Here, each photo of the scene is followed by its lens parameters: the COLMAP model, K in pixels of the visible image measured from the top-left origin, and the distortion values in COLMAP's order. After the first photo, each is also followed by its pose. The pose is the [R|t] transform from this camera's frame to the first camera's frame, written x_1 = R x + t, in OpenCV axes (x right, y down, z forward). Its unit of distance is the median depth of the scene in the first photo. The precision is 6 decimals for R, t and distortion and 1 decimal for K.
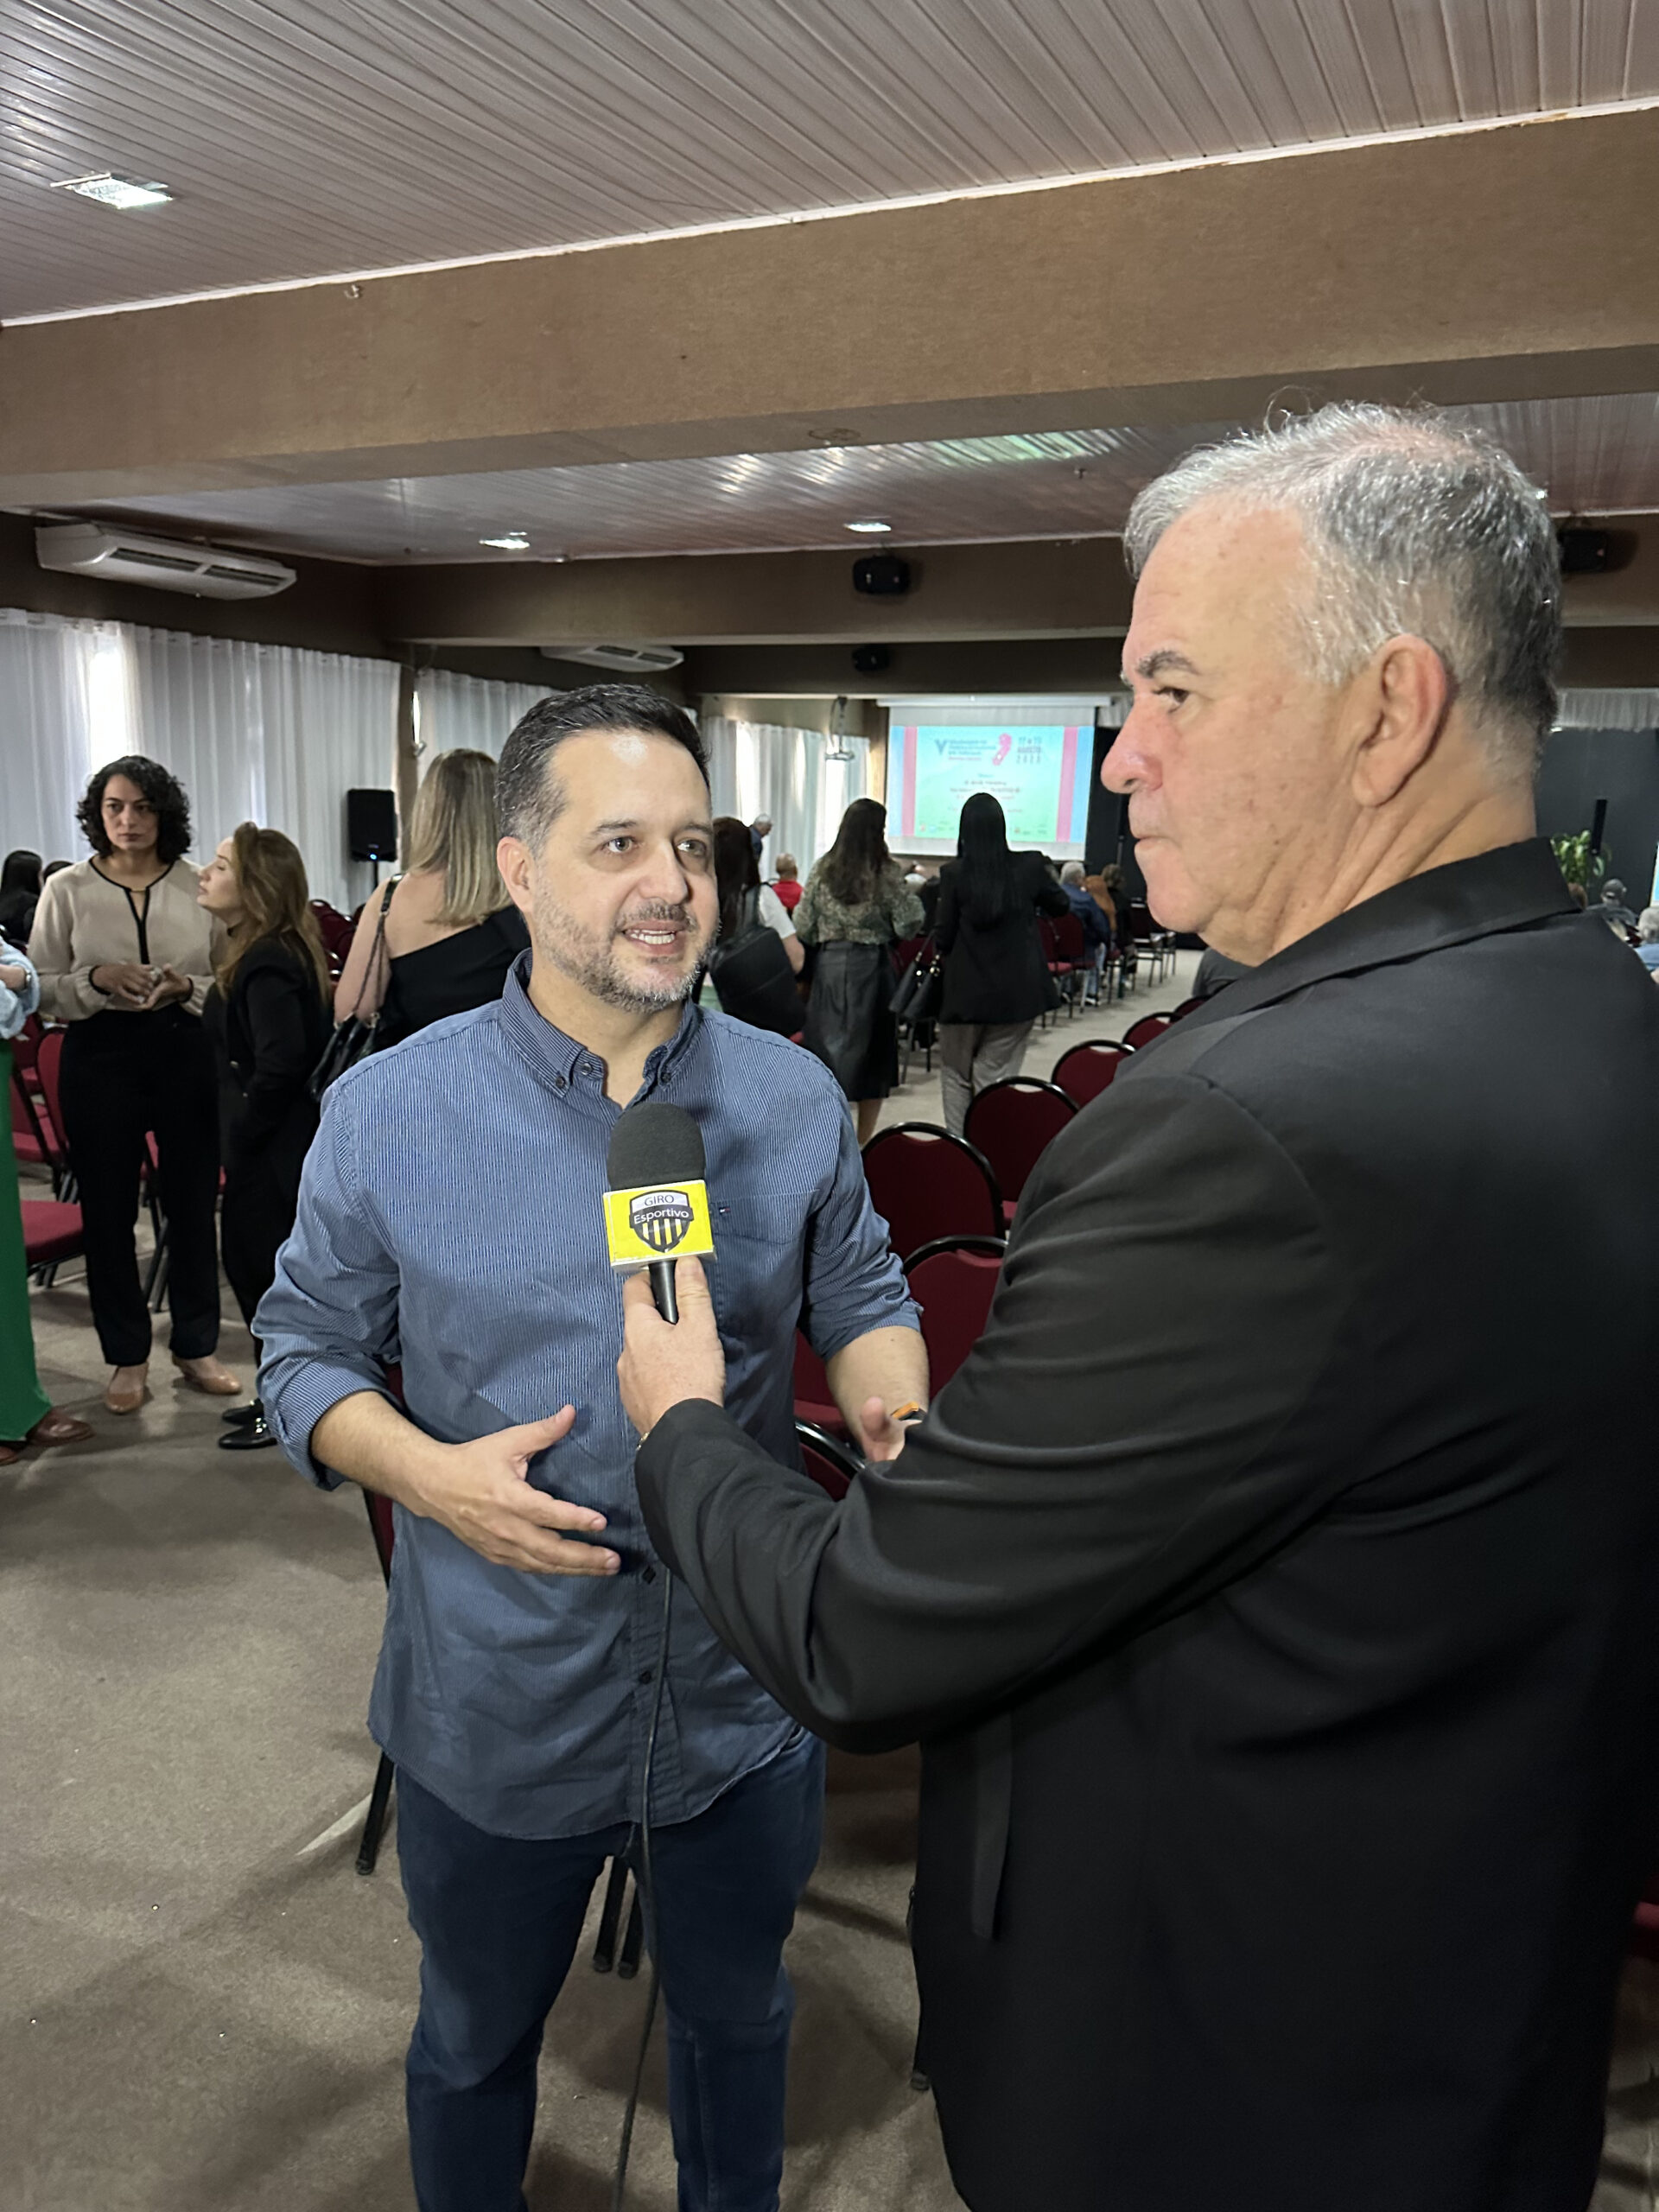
lens RADIAL K [[1643.3, 0, 778.9], [0, 1643.3, 1116.7], [0, 0, 1]] dist [0.003984, -0.001905]
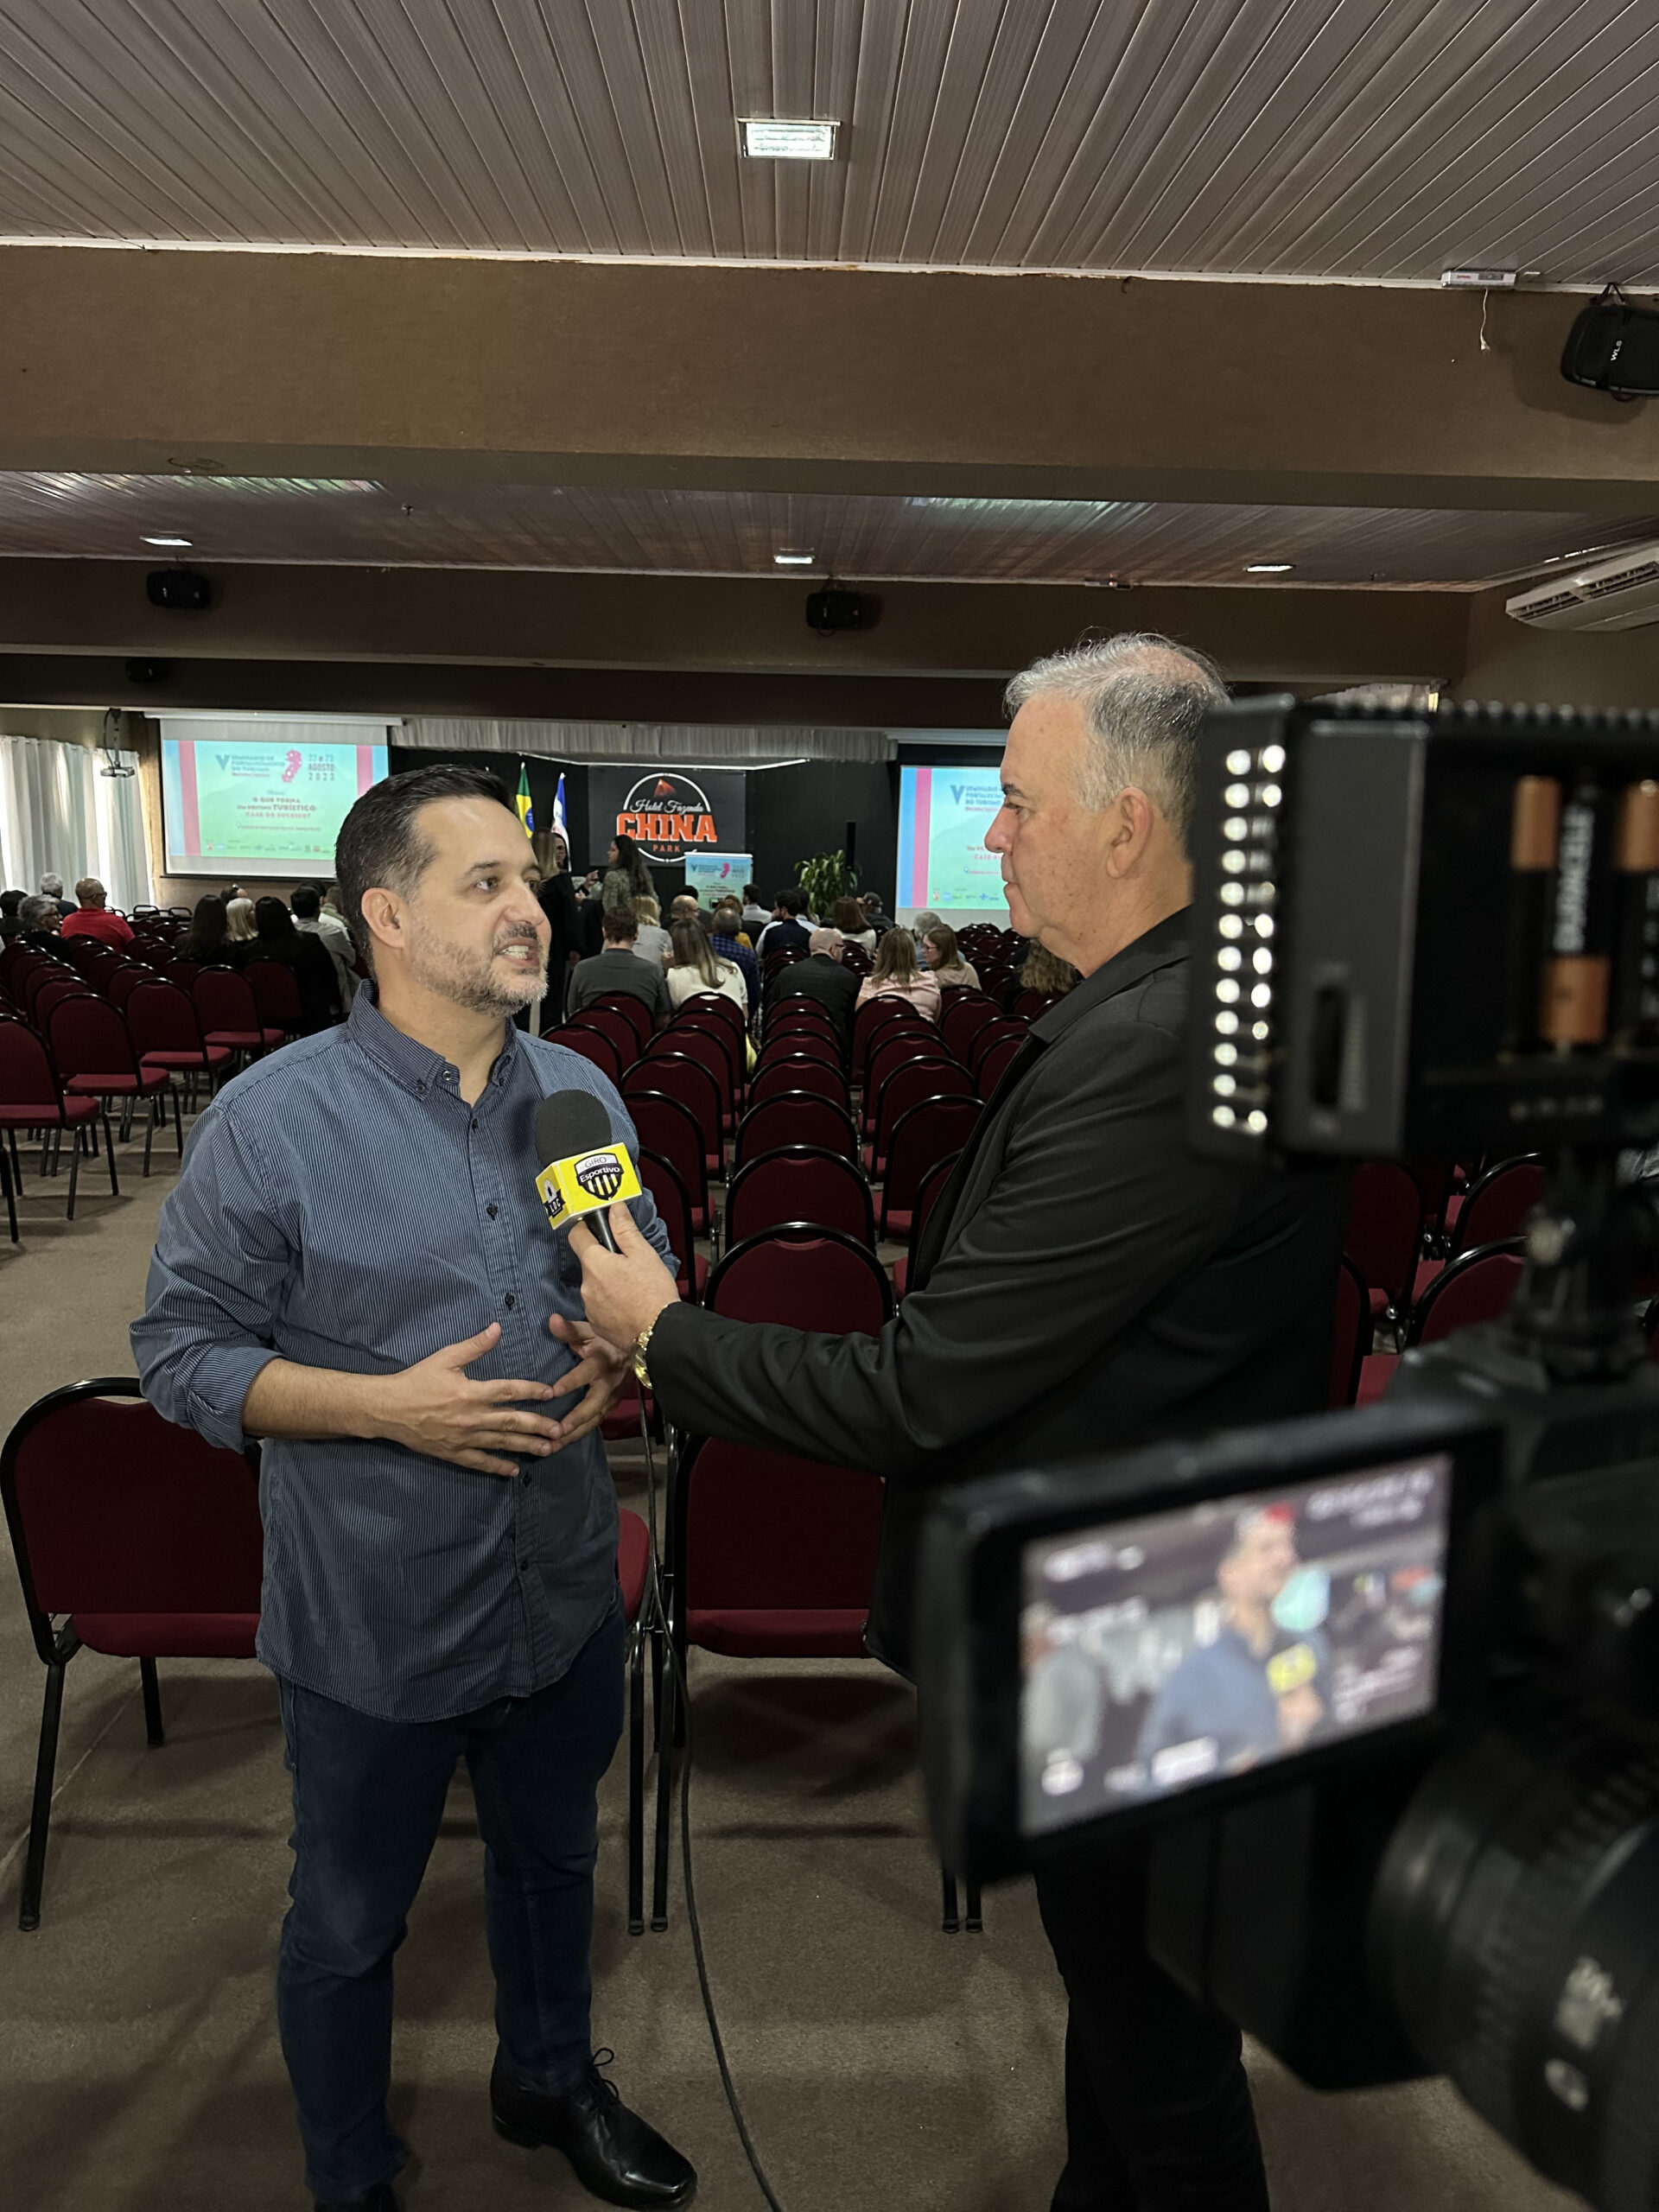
lens RADIAL K [[1642.5, 0, 816.4], [0, 1642.5, 1113.3], [0, 0, 1]] dist [-0.004008, -0.005965]
pose [[0.902705, -0.075614, 0.423565, -0.100462], [0.081503, 0.996664, 0.004224, 0.004310], [-0.422471, 0.030708, 0.905856, -0.058048]]
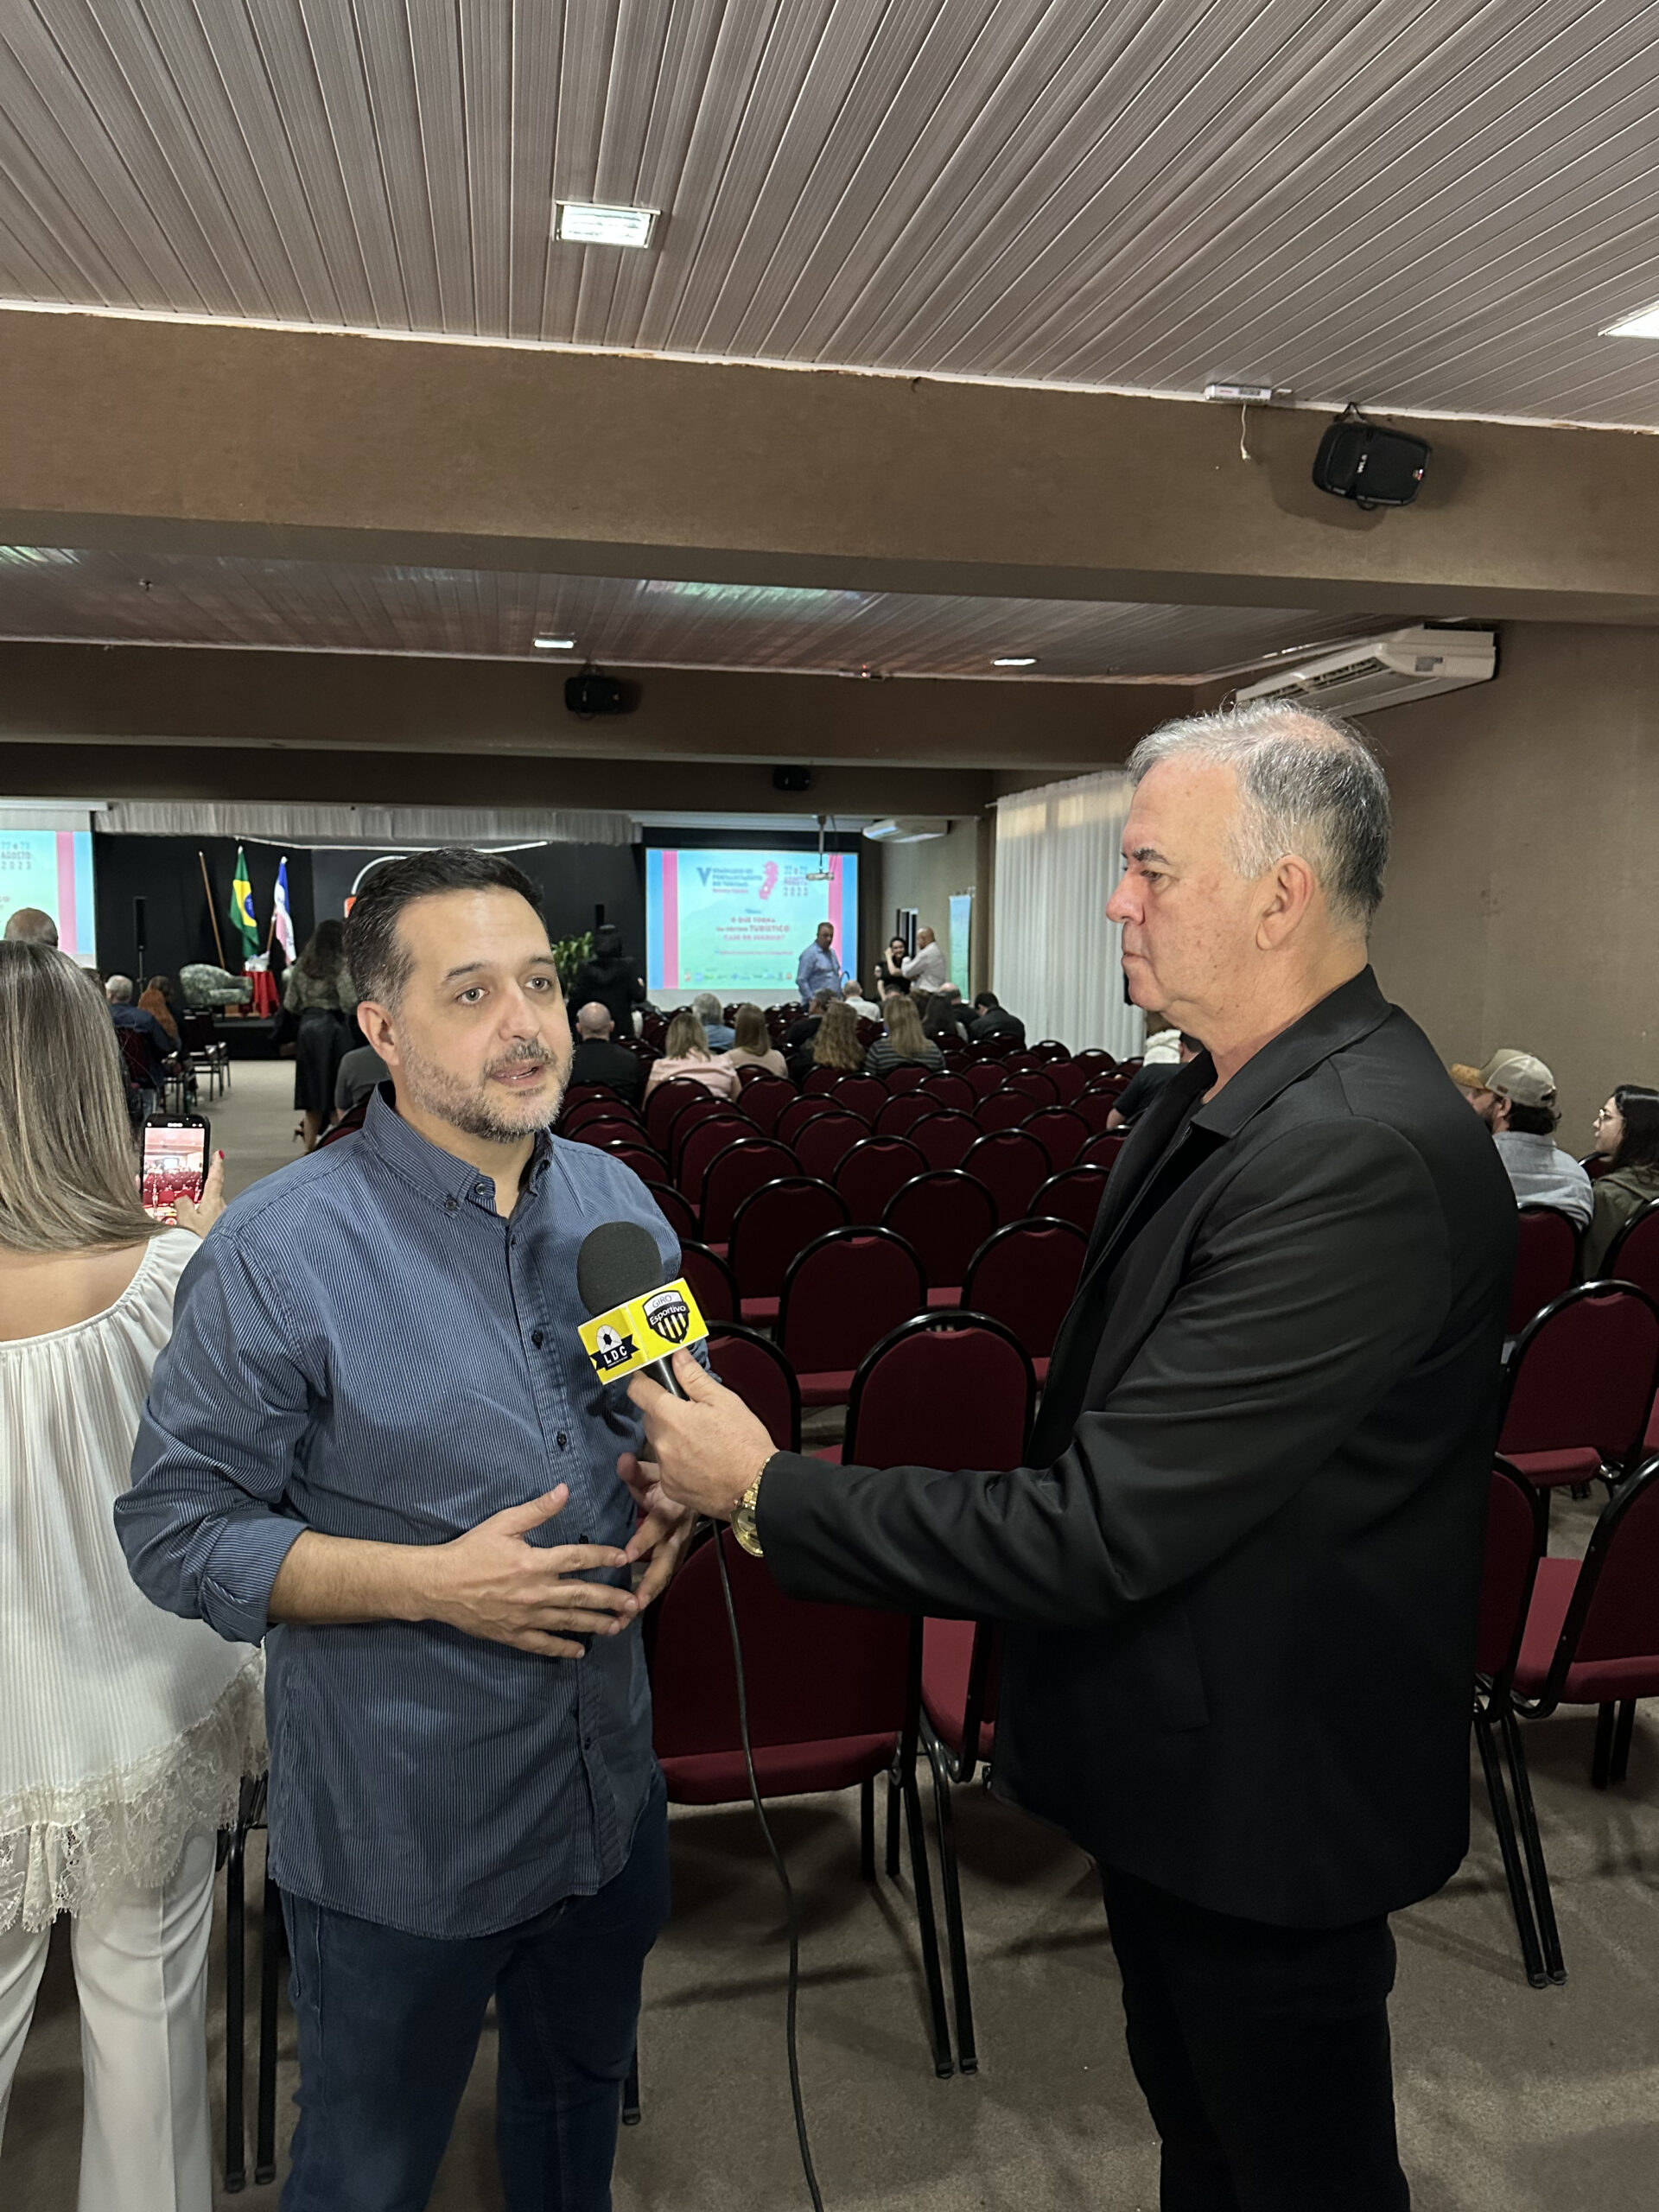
lens RADIAL K [[1635.0, 0, 829.5], [0, 1635.0, 1106.0], [0, 0, 1]] dist [-0.003608, -0.003607]
pose [[0.812928, -0.080042, 0.576837, -0.144898], [0.118930, 0.992453, -0.029893, -0.007721], [-0.570090, 0.092903, 0.816312, -0.004694]]
